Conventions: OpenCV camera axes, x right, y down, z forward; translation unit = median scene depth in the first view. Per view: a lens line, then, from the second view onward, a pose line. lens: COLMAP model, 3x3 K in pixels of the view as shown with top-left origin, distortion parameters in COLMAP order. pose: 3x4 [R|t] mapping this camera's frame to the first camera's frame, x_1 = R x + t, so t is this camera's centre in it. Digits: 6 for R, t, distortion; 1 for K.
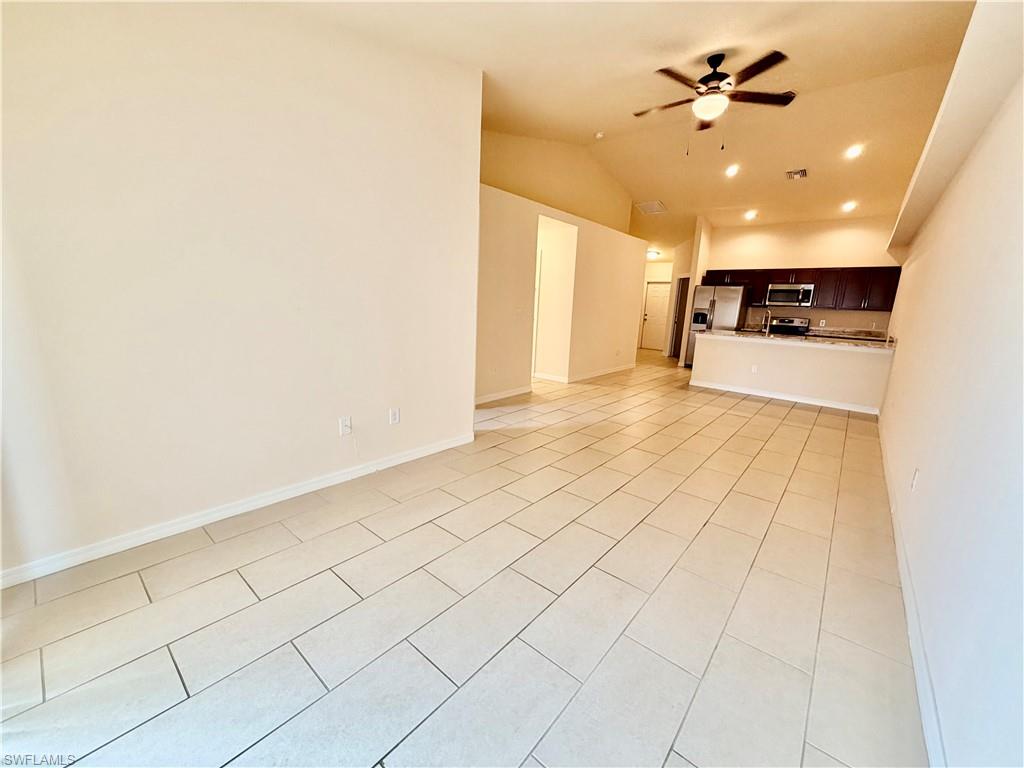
lens RADIAL K [[409.0, 0, 510.6], [0, 409.0, 384.7], [0, 0, 1]] dist [0.000390, 0.000280]
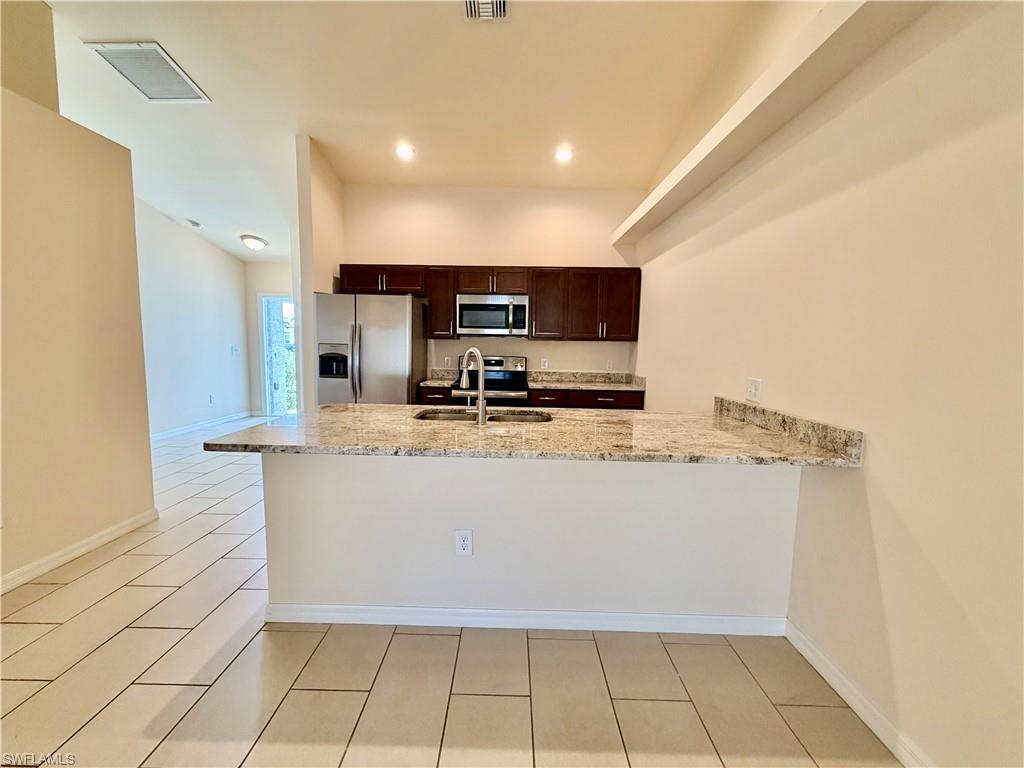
lens RADIAL K [[409.0, 0, 510.6], [0, 409.0, 384.7], [0, 0, 1]] dist [0.000390, 0.000280]
pose [[0.760621, -0.093073, 0.642489, 0.344028], [0.141618, 0.989623, -0.024297, -0.111639], [-0.633561, 0.109469, 0.765909, 0.579221]]
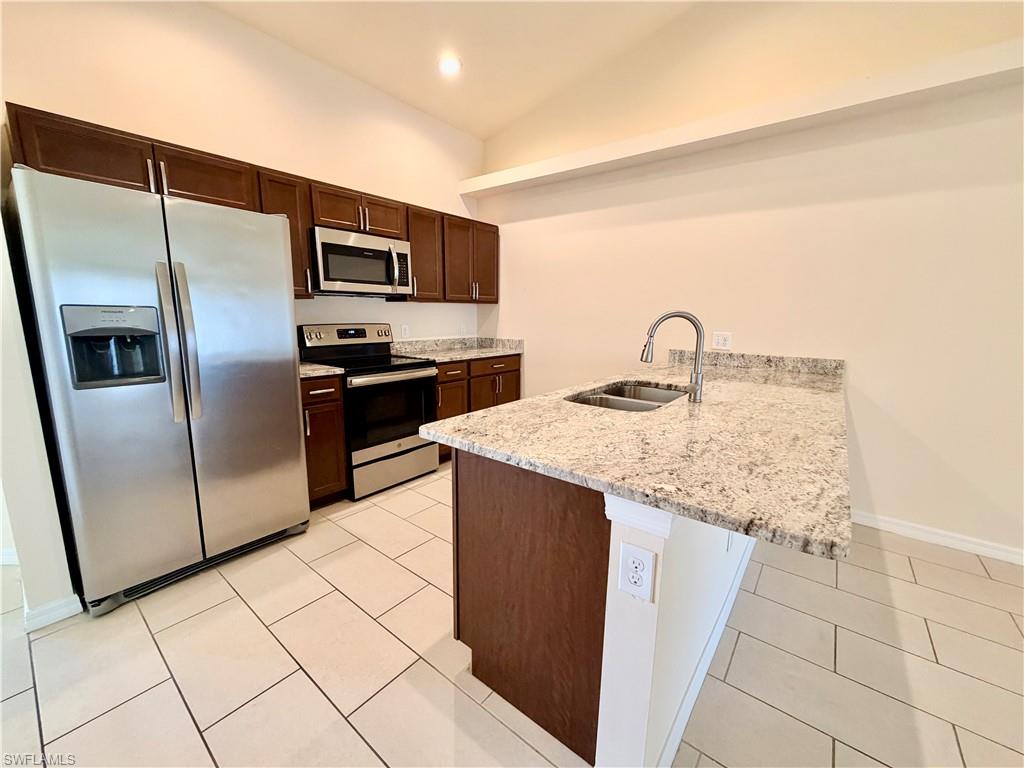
lens RADIAL K [[409.0, 0, 510.6], [0, 409.0, 384.7], [0, 0, 1]] dist [0.000390, 0.000280]
pose [[-0.036586, -0.214955, 0.975938, 0.285386], [0.184186, 0.958411, 0.218000, -0.168922], [-0.982210, 0.187730, 0.004528, 0.877873]]
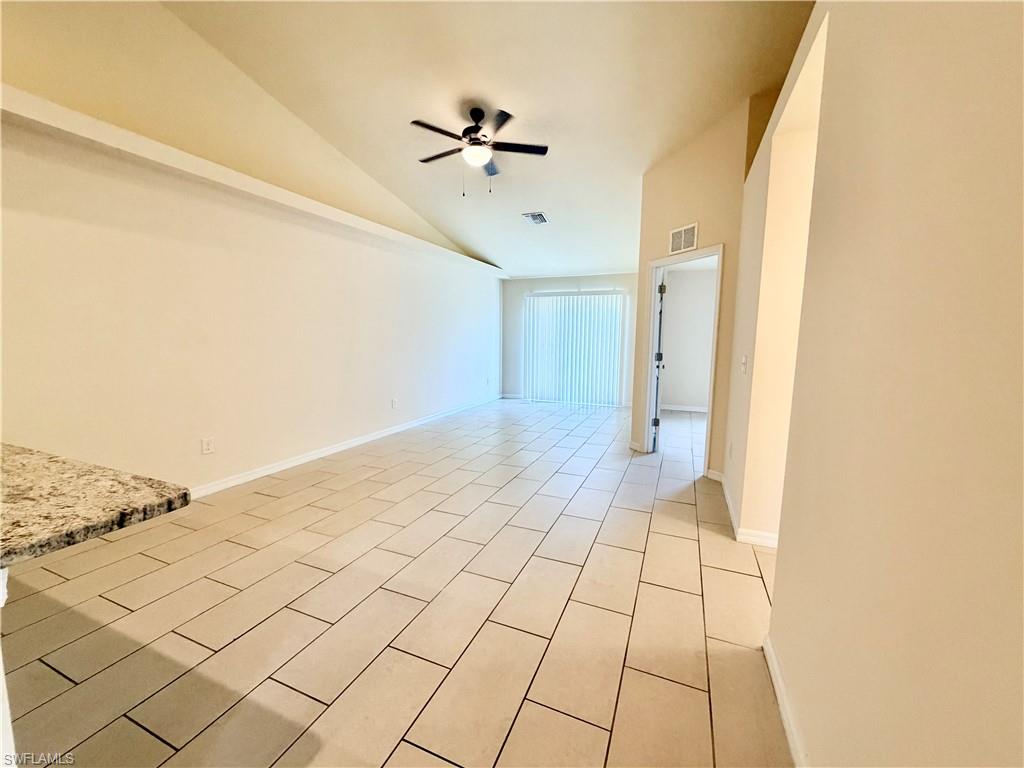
lens RADIAL K [[409.0, 0, 510.6], [0, 409.0, 384.7], [0, 0, 1]] dist [0.000390, 0.000280]
pose [[-0.950854, -0.015332, -0.309259, 0.305270], [-0.109550, 0.950832, 0.289685, -0.180124], [0.289612, 0.309328, -0.905782, 0.939033]]
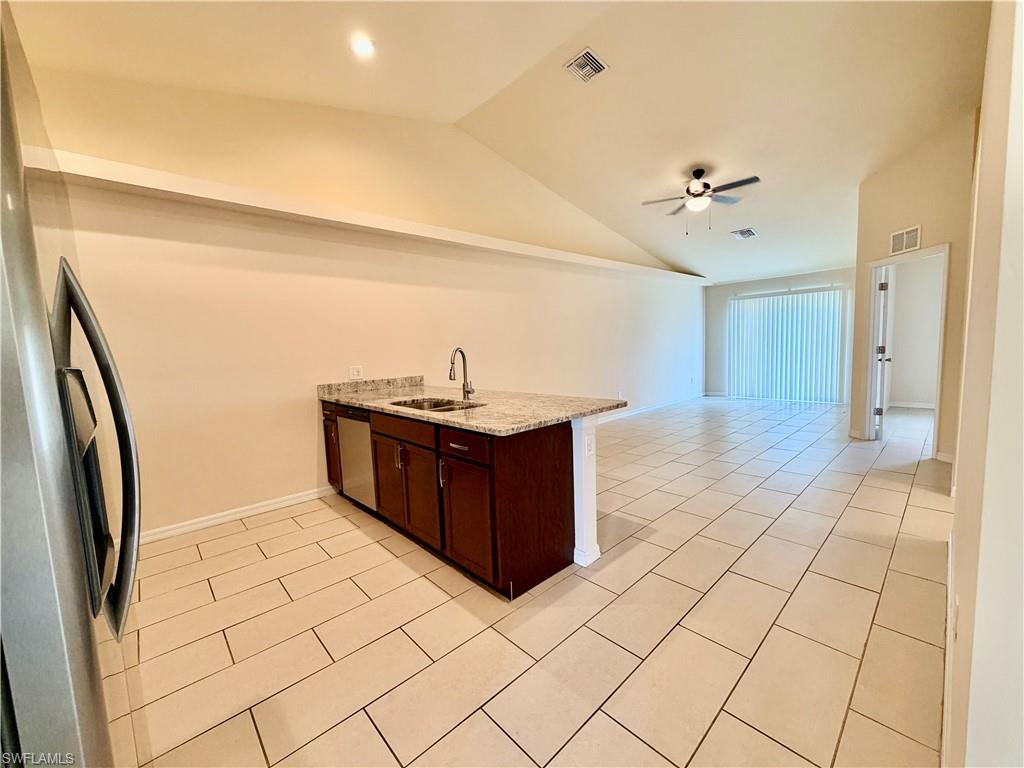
lens RADIAL K [[409.0, 0, 510.6], [0, 409.0, 384.7], [0, 0, 1]] dist [0.000390, 0.000280]
pose [[-0.993316, -0.013394, 0.114646, 0.409208], [0.021065, 0.955529, 0.294144, -0.215531], [-0.113488, 0.294593, -0.948860, 1.124786]]
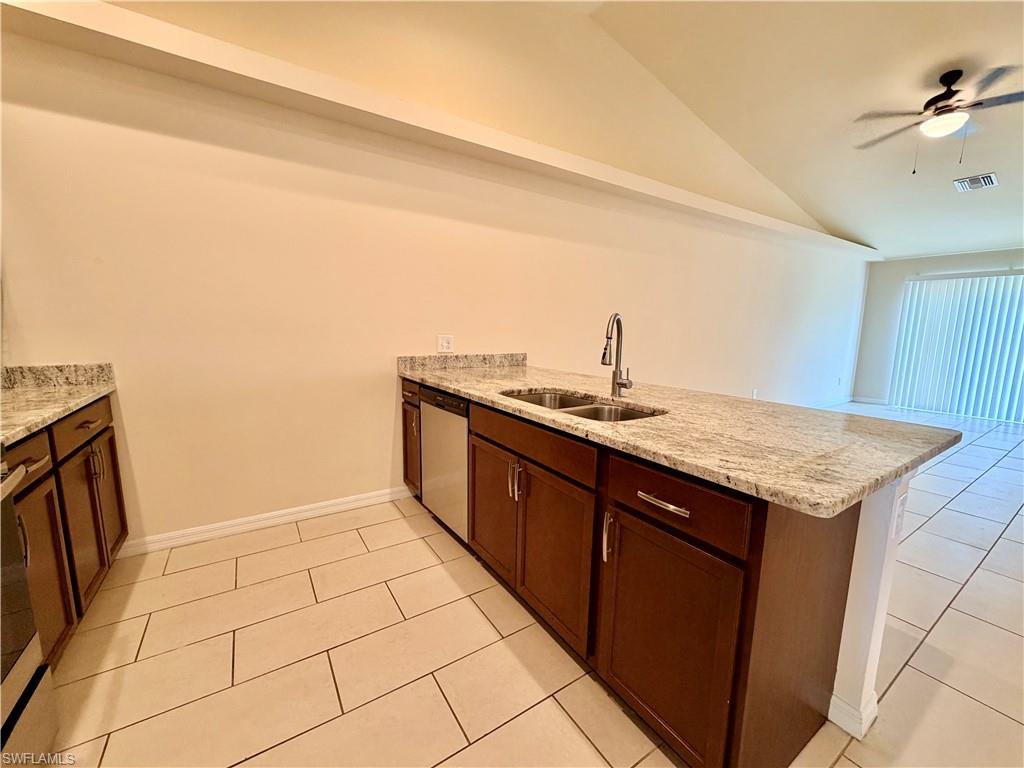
lens RADIAL K [[409.0, 0, 510.6], [0, 409.0, 384.7], [0, 0, 1]] dist [0.000390, 0.000280]
pose [[-0.957741, -0.097301, 0.270673, 0.485198], [0.000116, 0.940913, 0.338649, -0.181845], [-0.287630, 0.324370, -0.901140, 1.012997]]
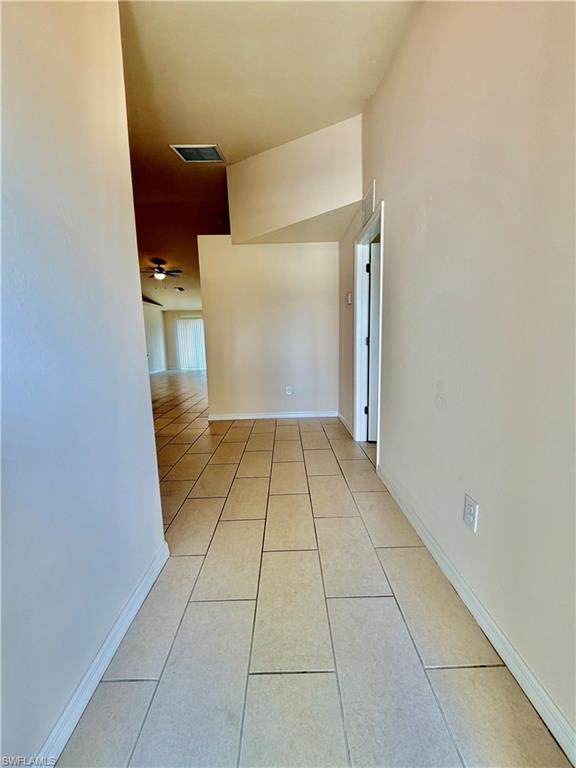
lens RADIAL K [[306.8, 0, 288.0], [0, 306.8, 384.0], [0, 0, 1]] dist [0.000390, 0.000280]
pose [[-0.751404, 0.072401, -0.655859, 0.581815], [-0.138127, 0.954681, 0.263637, -0.274133], [0.645224, 0.288690, -0.707350, 1.538735]]
